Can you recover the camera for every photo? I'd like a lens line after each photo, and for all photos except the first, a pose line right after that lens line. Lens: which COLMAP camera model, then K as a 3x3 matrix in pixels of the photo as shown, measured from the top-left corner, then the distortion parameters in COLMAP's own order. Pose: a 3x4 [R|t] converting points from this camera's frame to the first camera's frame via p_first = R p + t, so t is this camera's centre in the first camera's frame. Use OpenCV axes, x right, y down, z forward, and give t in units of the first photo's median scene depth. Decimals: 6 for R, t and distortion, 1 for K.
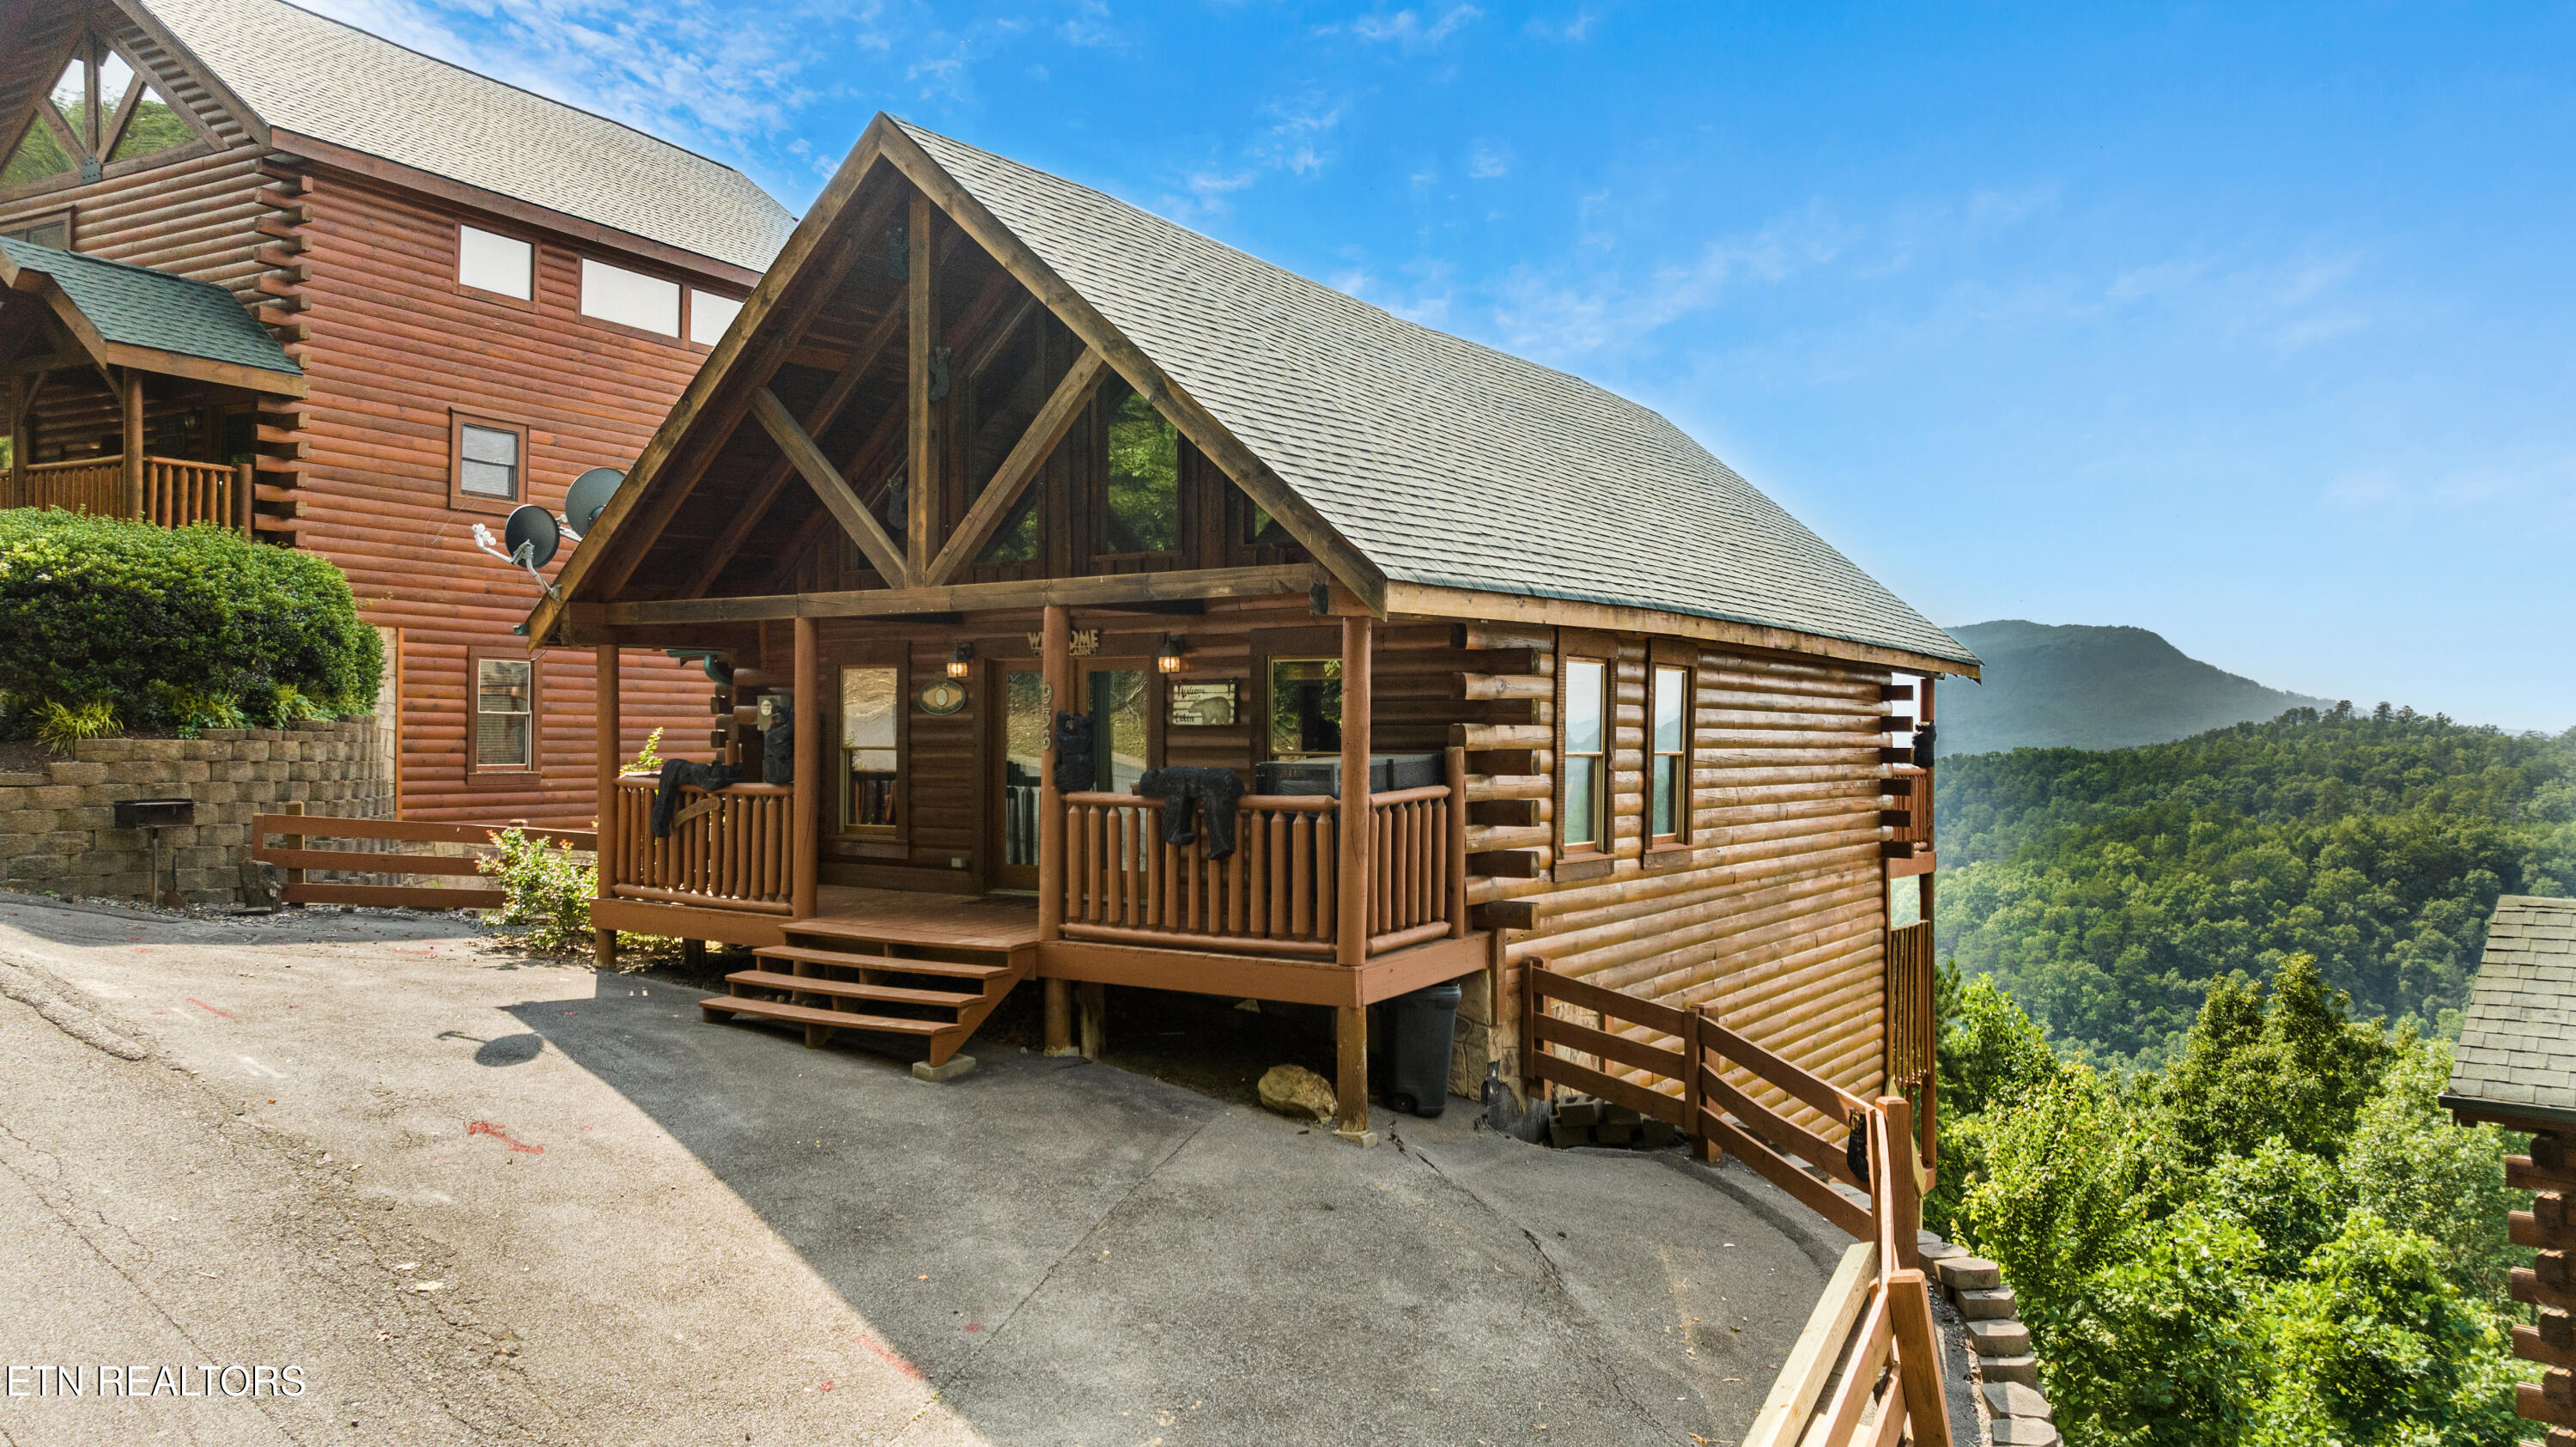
lens RADIAL K [[1844.5, 0, 1288.0], [0, 1844.5, 723.5], [0, 0, 1]] dist [-0.022453, 0.002759]
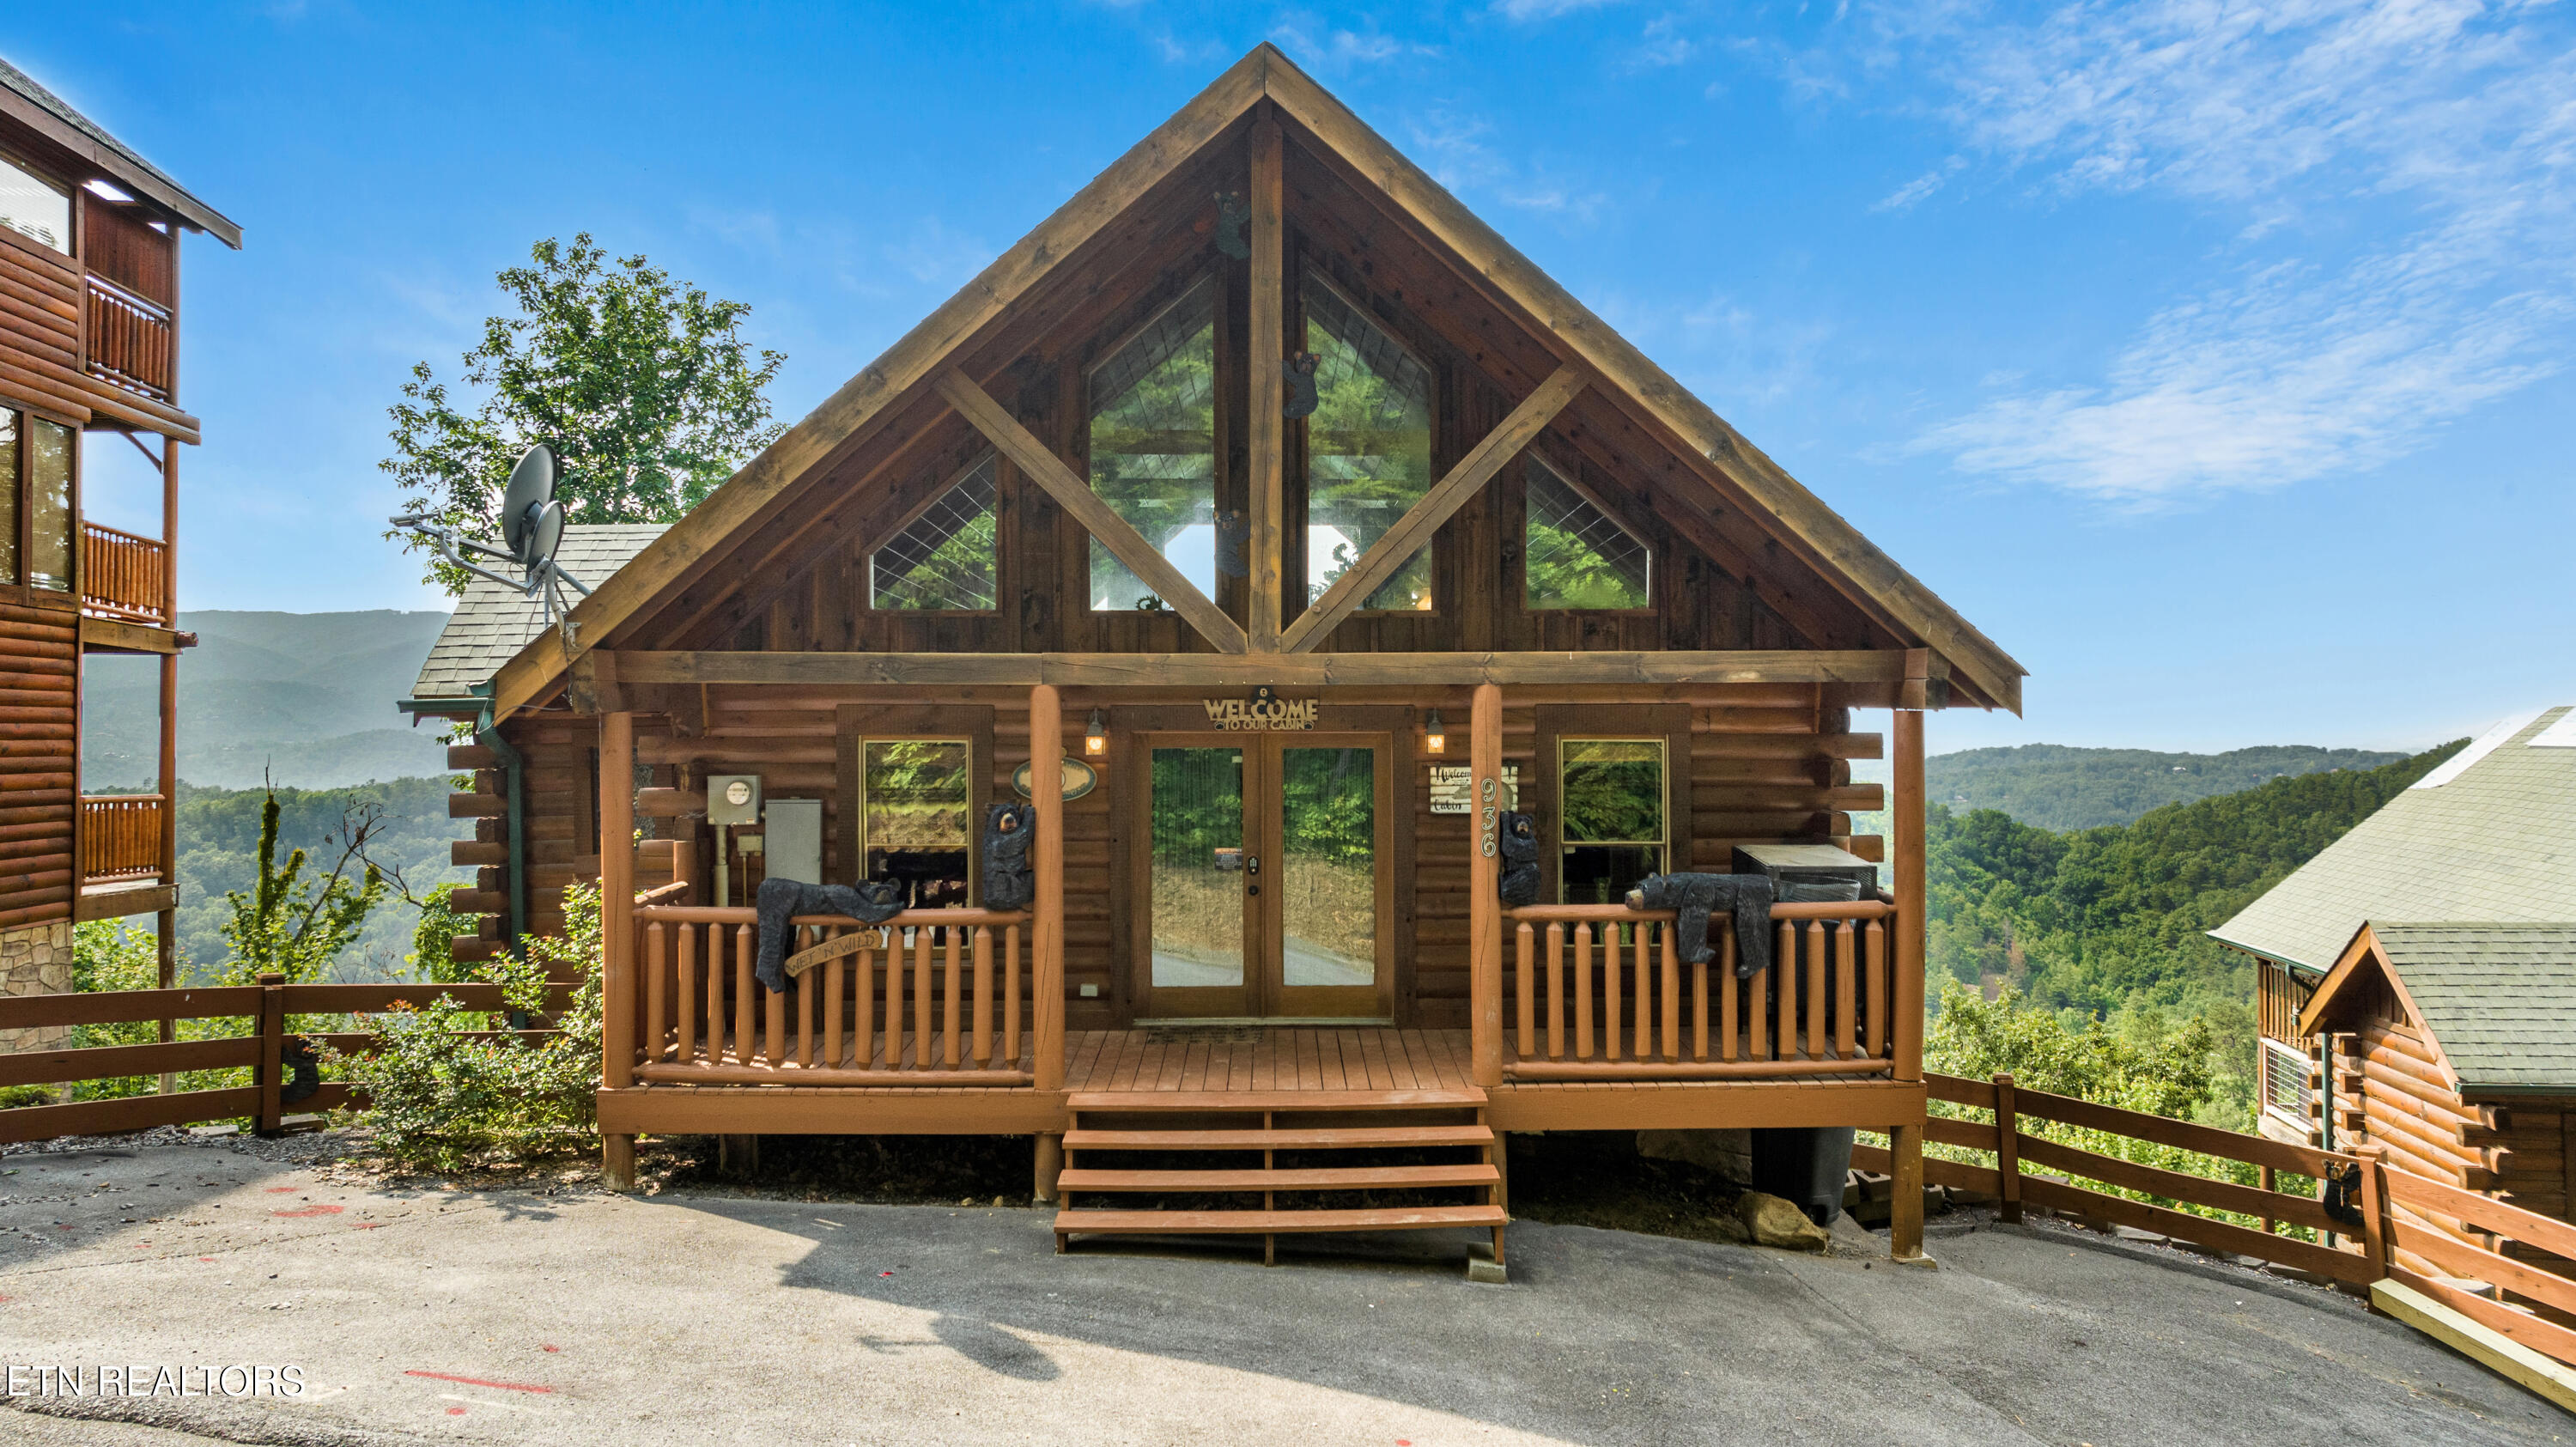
lens RADIAL K [[1884.5, 0, 1291.6], [0, 1884.5, 712.4], [0, 0, 1]] dist [-0.008692, -0.004271]
pose [[0.812946, -0.000984, 0.582339, -0.714914], [0.003640, 0.999988, -0.003392, -0.049642], [-0.582328, 0.004877, 0.812939, 0.367334]]
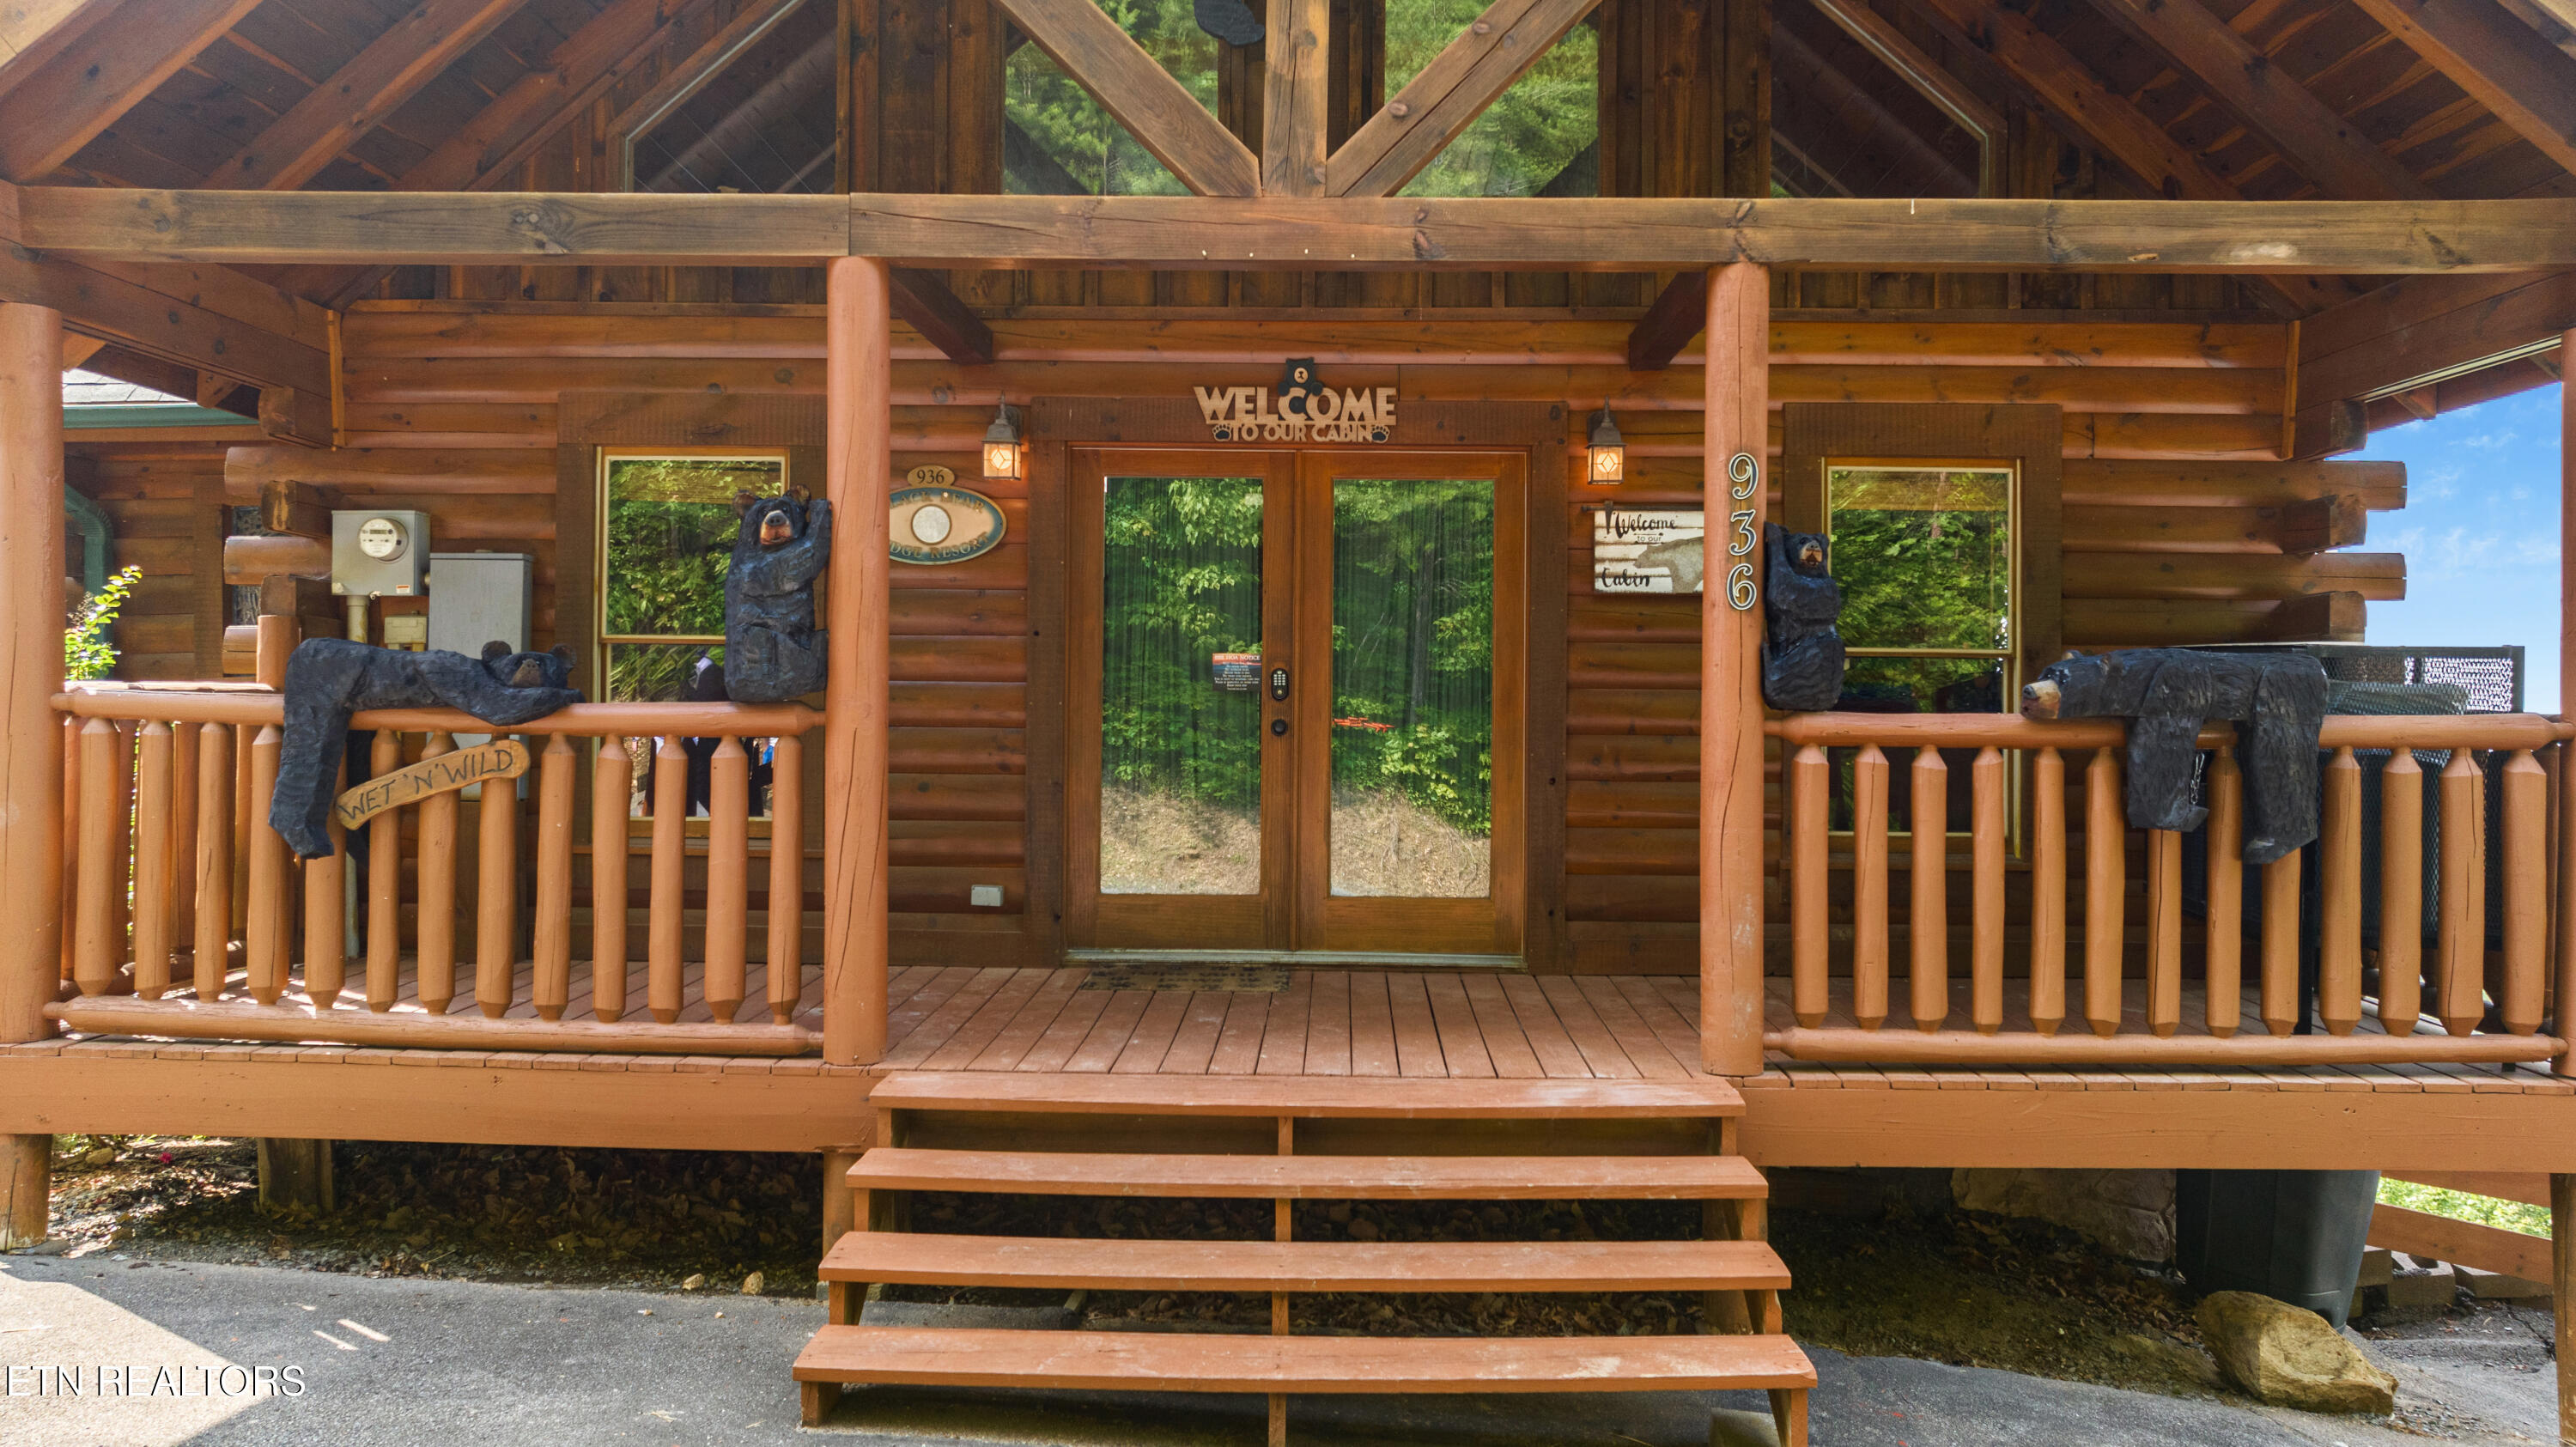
lens RADIAL K [[1844.5, 0, 1288.0], [0, 1844.5, 723.5], [0, 0, 1]] dist [-0.022453, 0.002759]
pose [[0.835811, 0.008558, 0.548950, -0.450478], [-0.009100, 0.999957, -0.001734, 0.041885], [-0.548942, -0.003546, 0.835853, 0.728505]]
